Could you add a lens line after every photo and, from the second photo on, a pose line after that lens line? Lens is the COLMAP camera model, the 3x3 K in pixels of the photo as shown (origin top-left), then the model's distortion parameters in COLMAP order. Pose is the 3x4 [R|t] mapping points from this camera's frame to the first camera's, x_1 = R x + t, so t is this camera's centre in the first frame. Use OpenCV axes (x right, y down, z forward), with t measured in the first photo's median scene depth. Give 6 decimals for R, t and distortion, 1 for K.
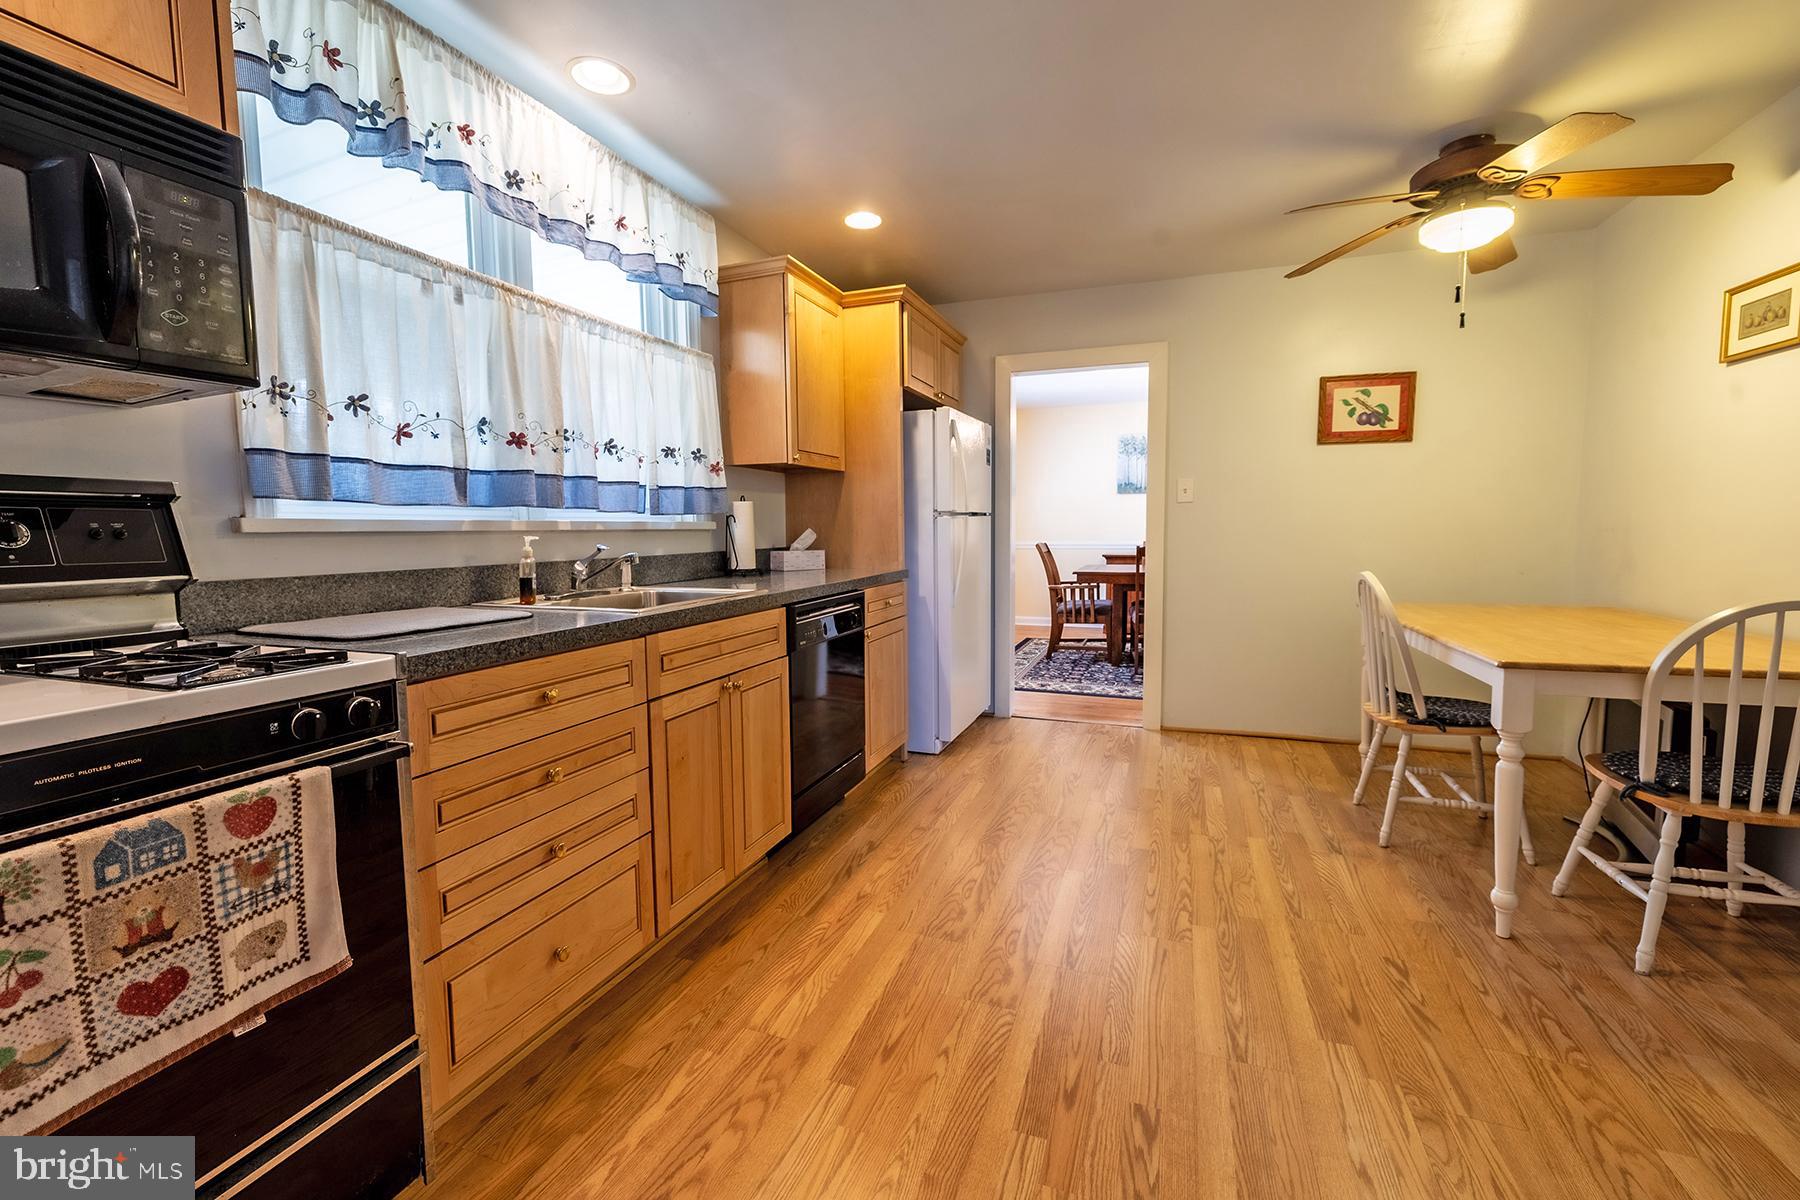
lens RADIAL K [[751.2, 0, 893.5], [0, 751.2, 591.7], [0, 0, 1]] dist [-0.000308, -0.000154]
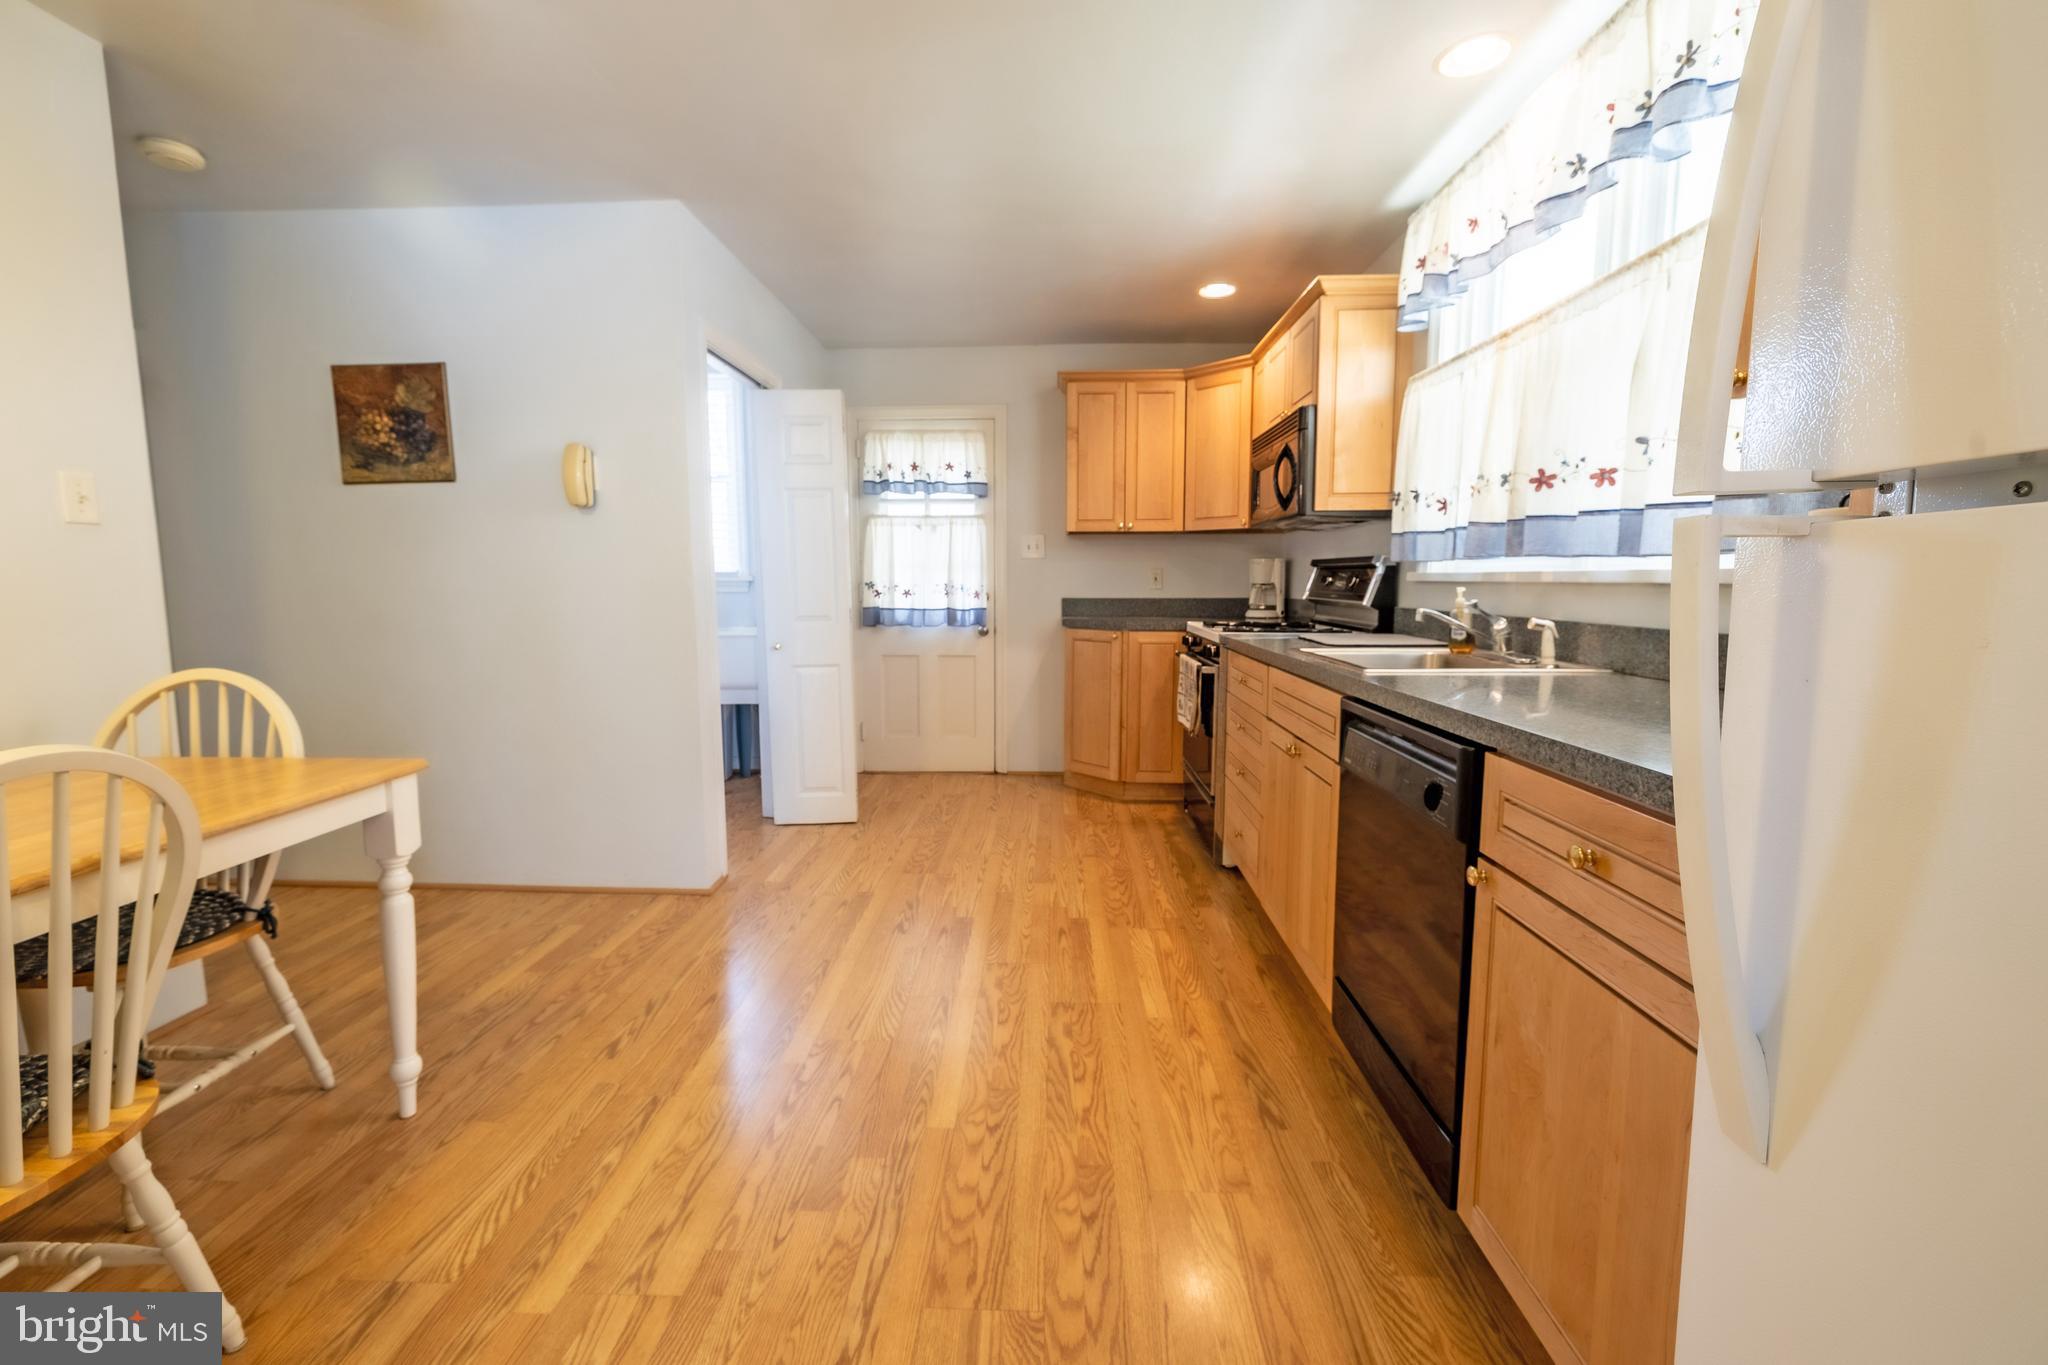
lens RADIAL K [[854.7, 0, 1016.7], [0, 854.7, 673.0], [0, 0, 1]] dist [-0.000308, -0.000154]
pose [[-0.948912, 0.045999, -0.312169, 0.529989], [-0.015350, 0.981416, 0.191275, -0.200100], [0.315166, 0.186295, -0.930572, 2.215286]]
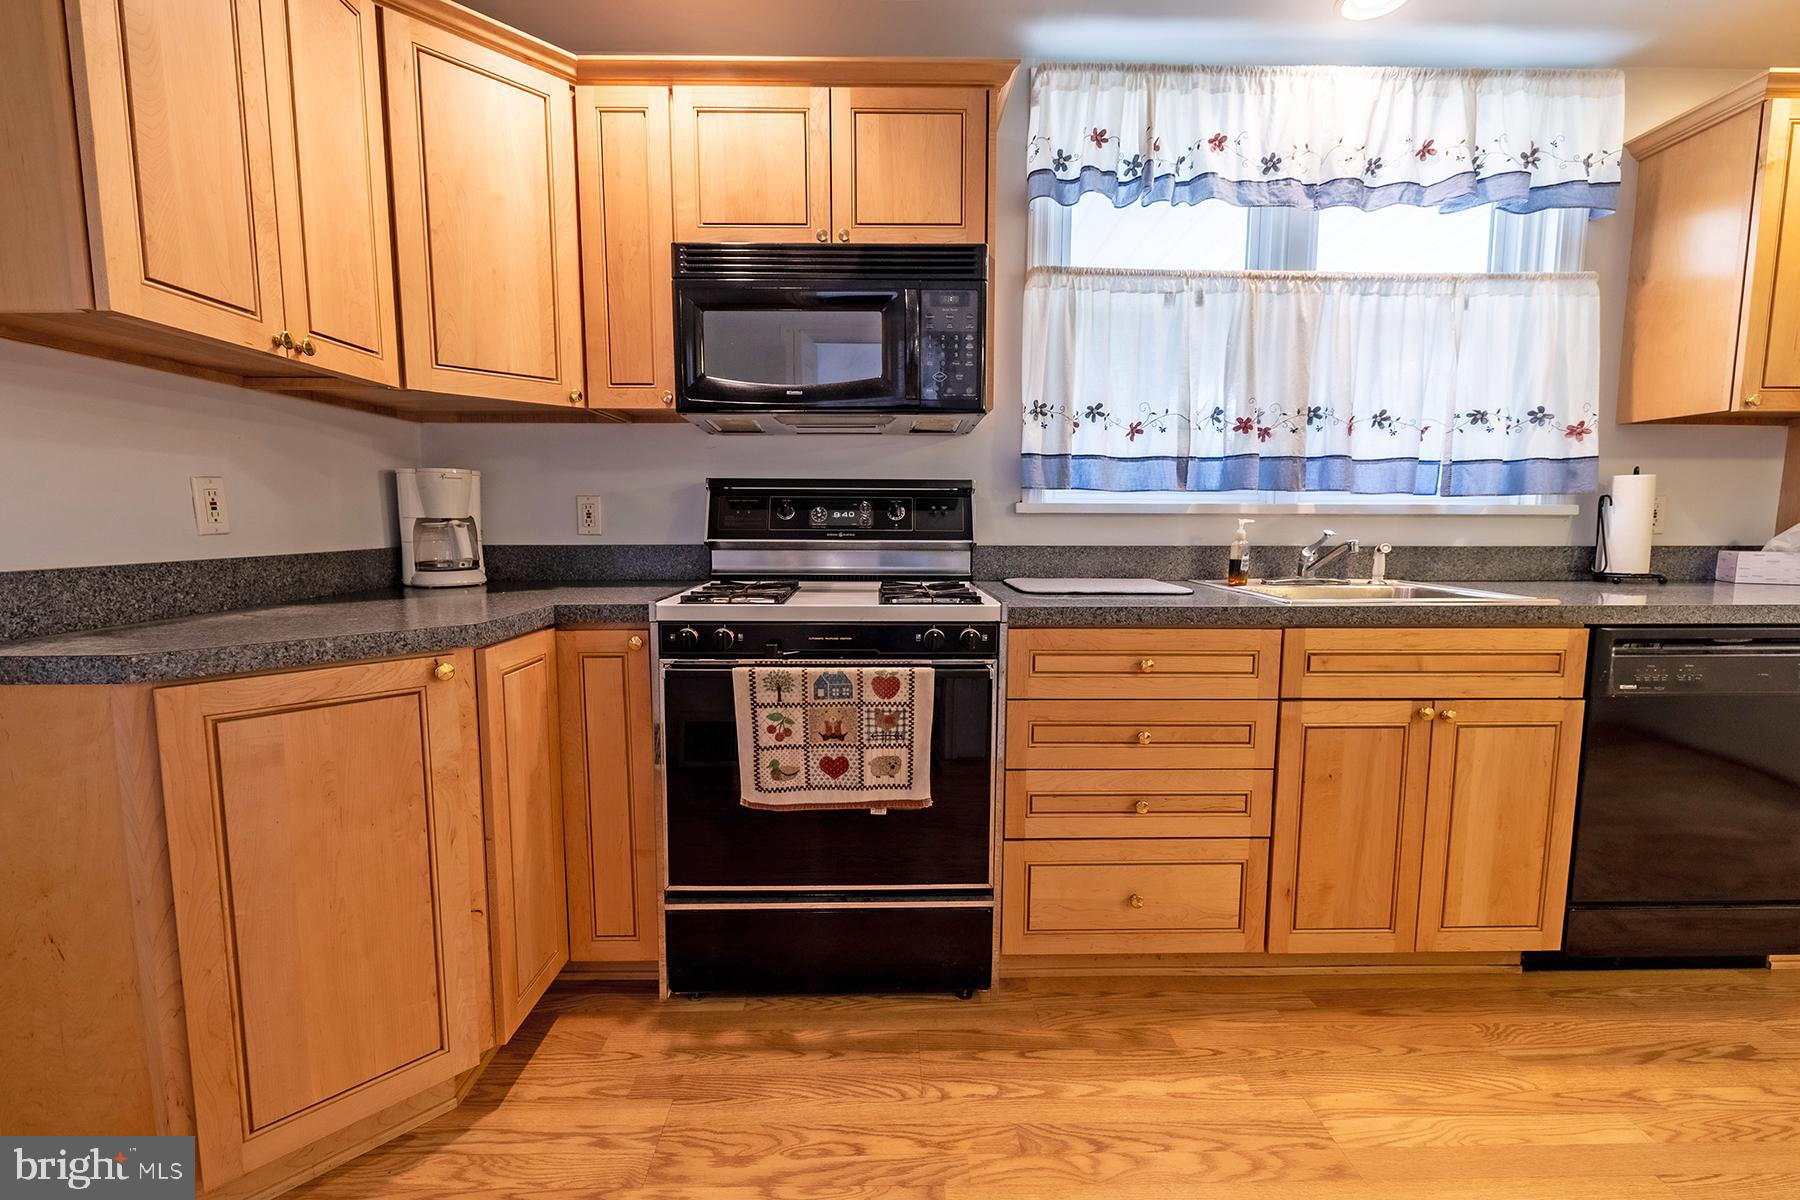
lens RADIAL K [[753.7, 0, 897.0], [0, 753.7, 595.6], [0, 0, 1]] dist [0.001626, -0.000035]
pose [[0.376366, 0.106459, -0.920334, 0.337264], [-0.084494, 0.993181, 0.080332, -0.015228], [0.922610, 0.047529, 0.382795, 0.205542]]
